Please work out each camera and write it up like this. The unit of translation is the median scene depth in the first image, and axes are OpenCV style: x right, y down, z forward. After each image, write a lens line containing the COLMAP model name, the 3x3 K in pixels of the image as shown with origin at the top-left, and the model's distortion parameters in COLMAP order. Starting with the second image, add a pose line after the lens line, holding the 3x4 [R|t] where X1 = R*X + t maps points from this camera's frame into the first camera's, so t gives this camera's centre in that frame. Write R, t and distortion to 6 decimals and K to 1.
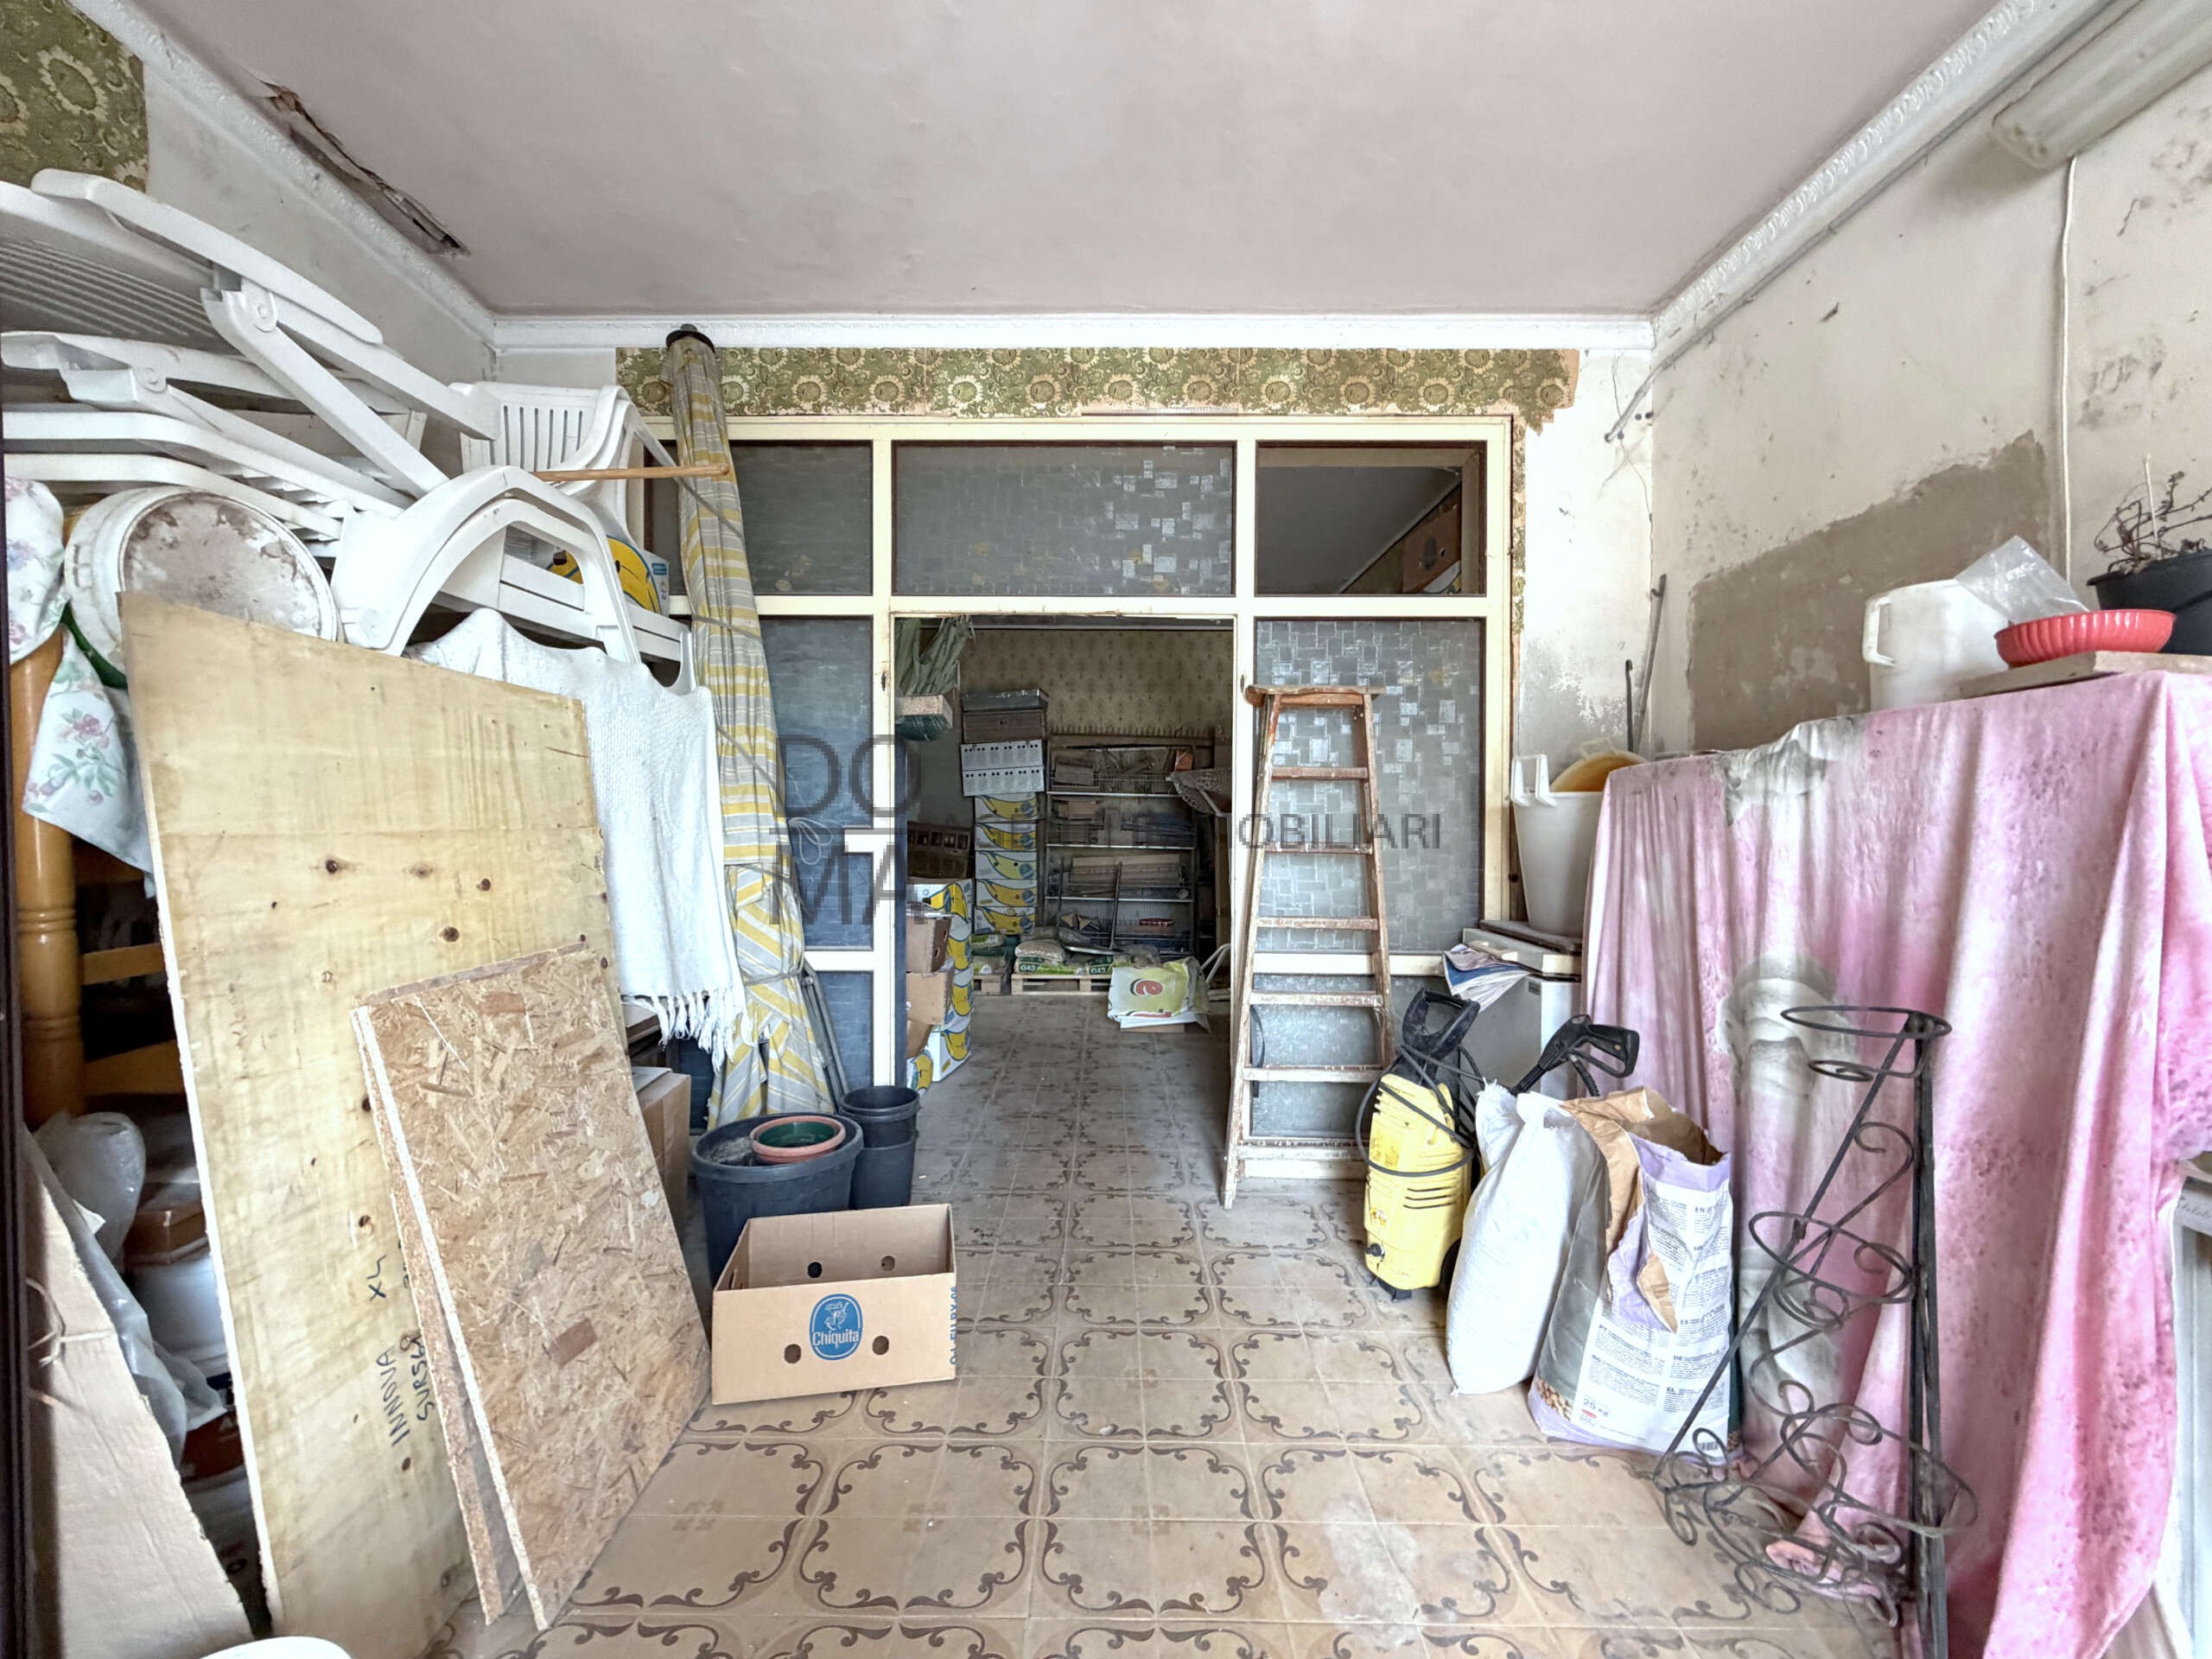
lens RADIAL K [[881.3, 0, 1095.6], [0, 881.3, 830.3], [0, 0, 1]] dist [-0.000027, 0.000068]
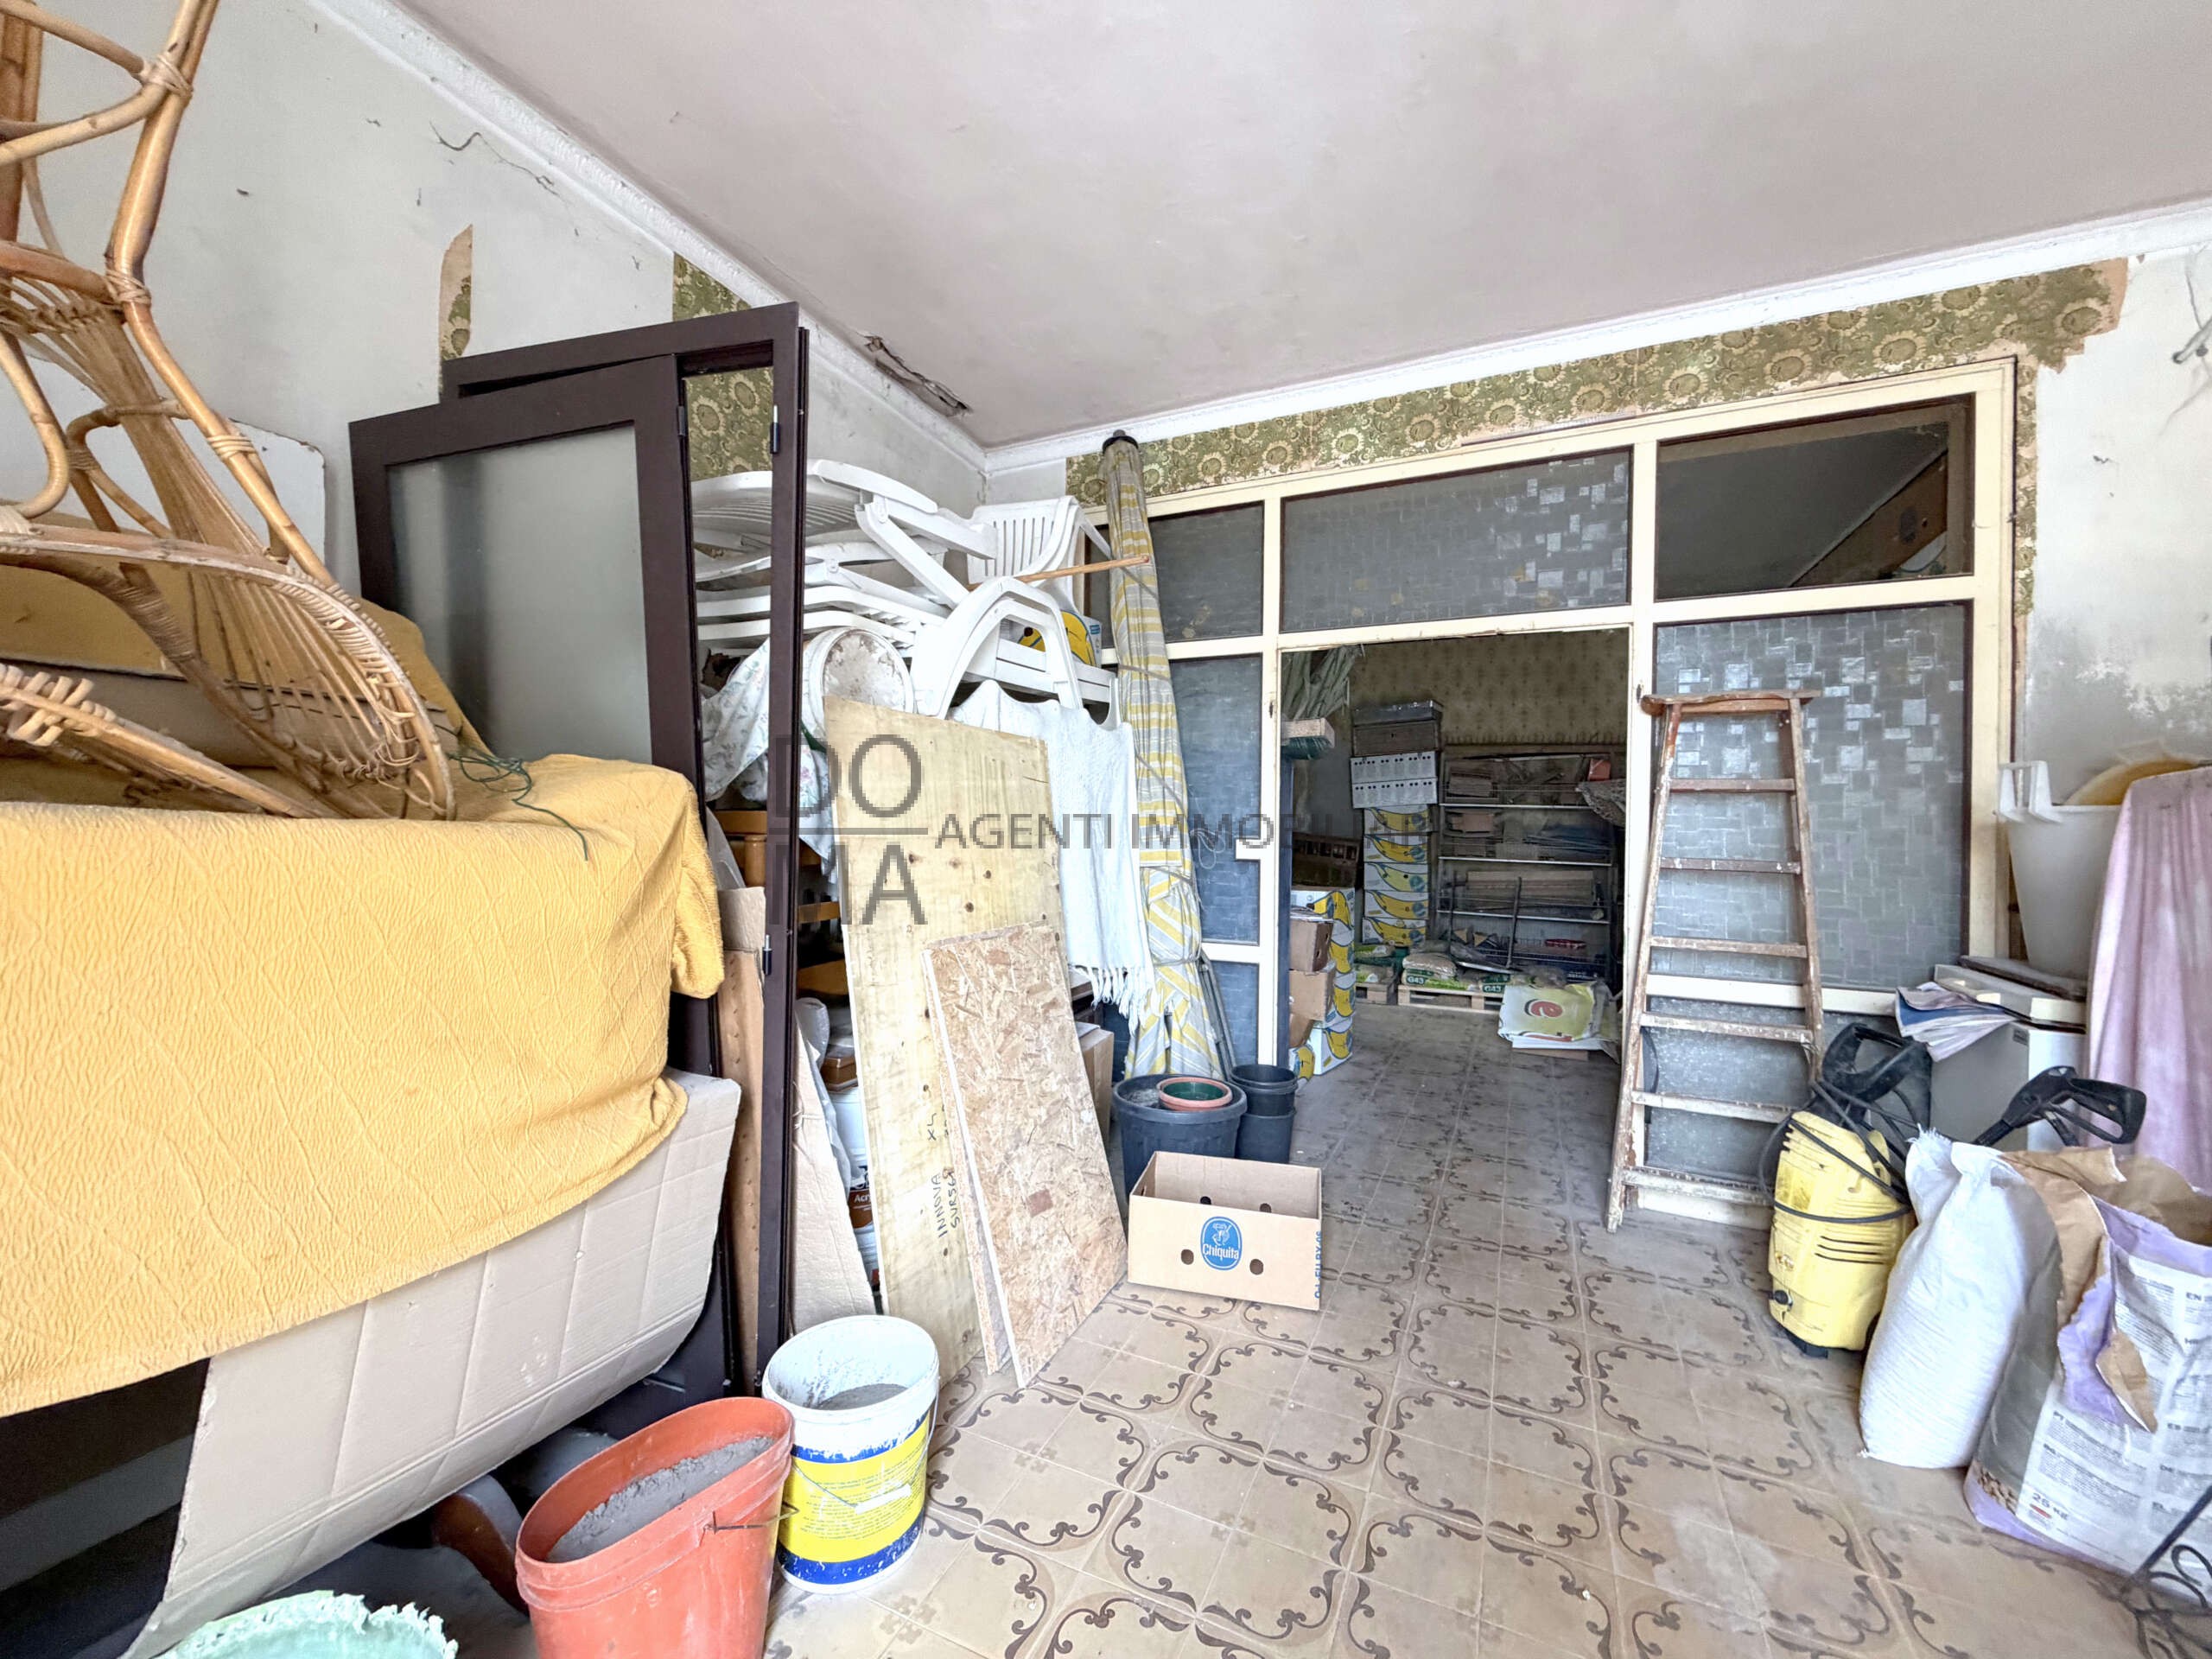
lens RADIAL K [[881.3, 0, 1095.6], [0, 881.3, 830.3], [0, 0, 1]] dist [-0.000027, 0.000068]
pose [[0.903419, 0.008930, -0.428665, 0.047455], [-0.014060, 0.999862, -0.008804, 0.000129], [0.428528, 0.013981, 0.903421, -0.132993]]
